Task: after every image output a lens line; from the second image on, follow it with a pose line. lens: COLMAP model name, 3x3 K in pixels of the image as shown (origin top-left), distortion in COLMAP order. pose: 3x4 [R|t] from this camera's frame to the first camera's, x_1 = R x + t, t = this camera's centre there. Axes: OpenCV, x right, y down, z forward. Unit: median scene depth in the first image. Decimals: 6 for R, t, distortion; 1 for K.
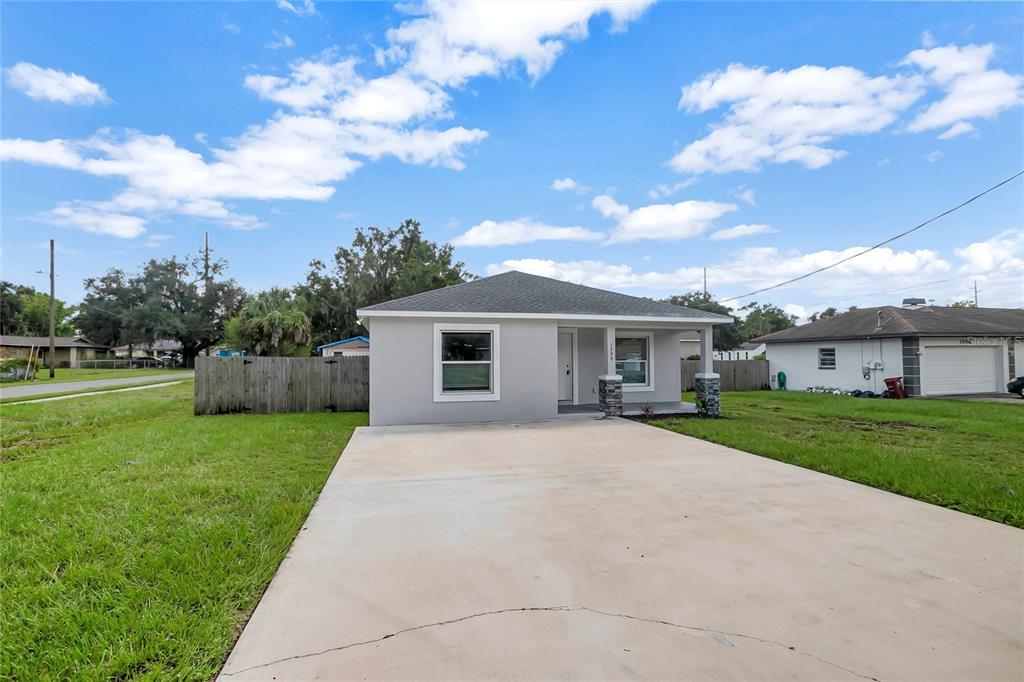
lens RADIAL K [[470.5, 0, 512.7], [0, 470.5, 349.2], [0, 0, 1]] dist [-0.004043, 0.001008]
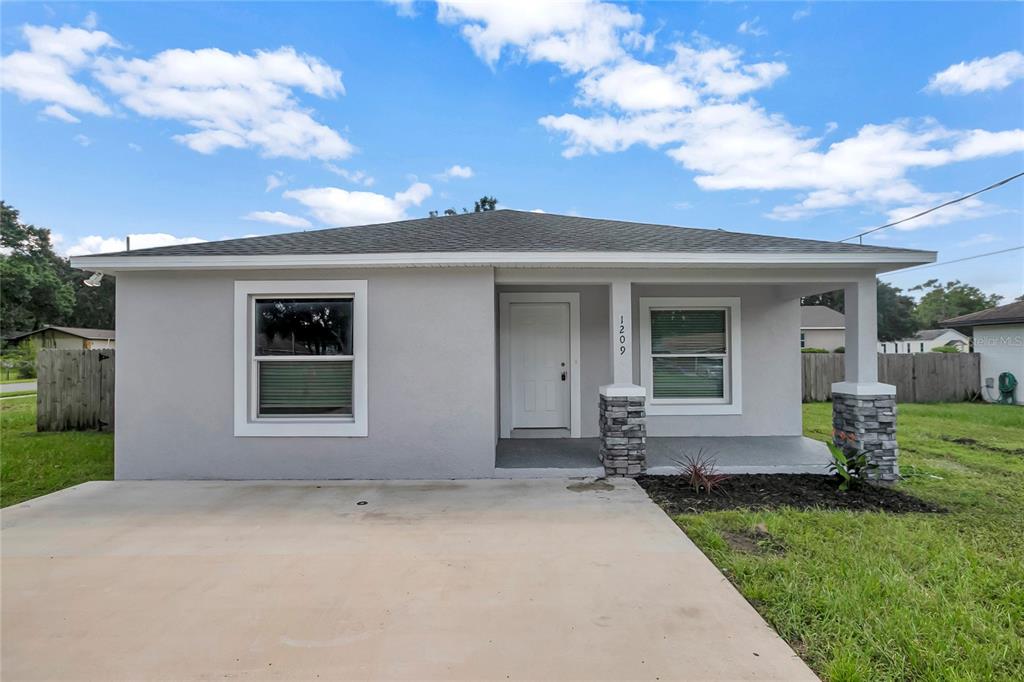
lens RADIAL K [[470.5, 0, 512.7], [0, 470.5, 349.2], [0, 0, 1]] dist [-0.004043, 0.001008]
pose [[0.968748, -0.003451, -0.248022, 0.143740], [0.006902, 0.999891, 0.013045, 0.008126], [0.247950, -0.014349, 0.968667, 0.345363]]
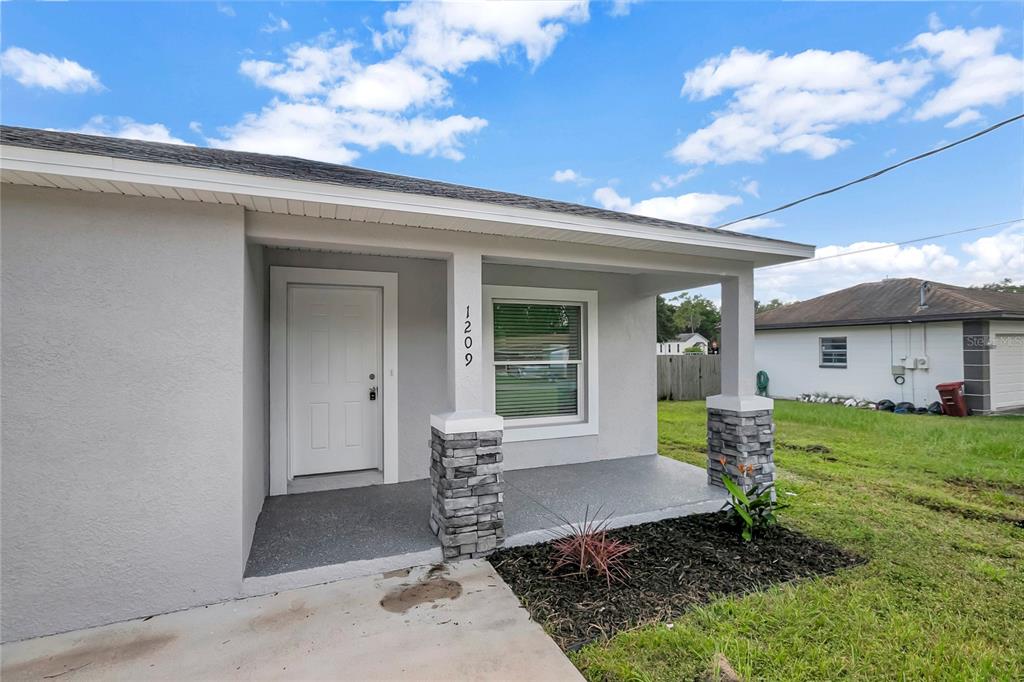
lens RADIAL K [[478.0, 0, 511.8], [0, 478.0, 349.1], [0, 0, 1]] dist [-0.022623, 0.000197]
pose [[0.989754, 0.000323, 0.142779, 0.126753], [-0.002644, 0.999867, 0.016063, 0.005870], [-0.142755, -0.016276, 0.989624, 0.456679]]
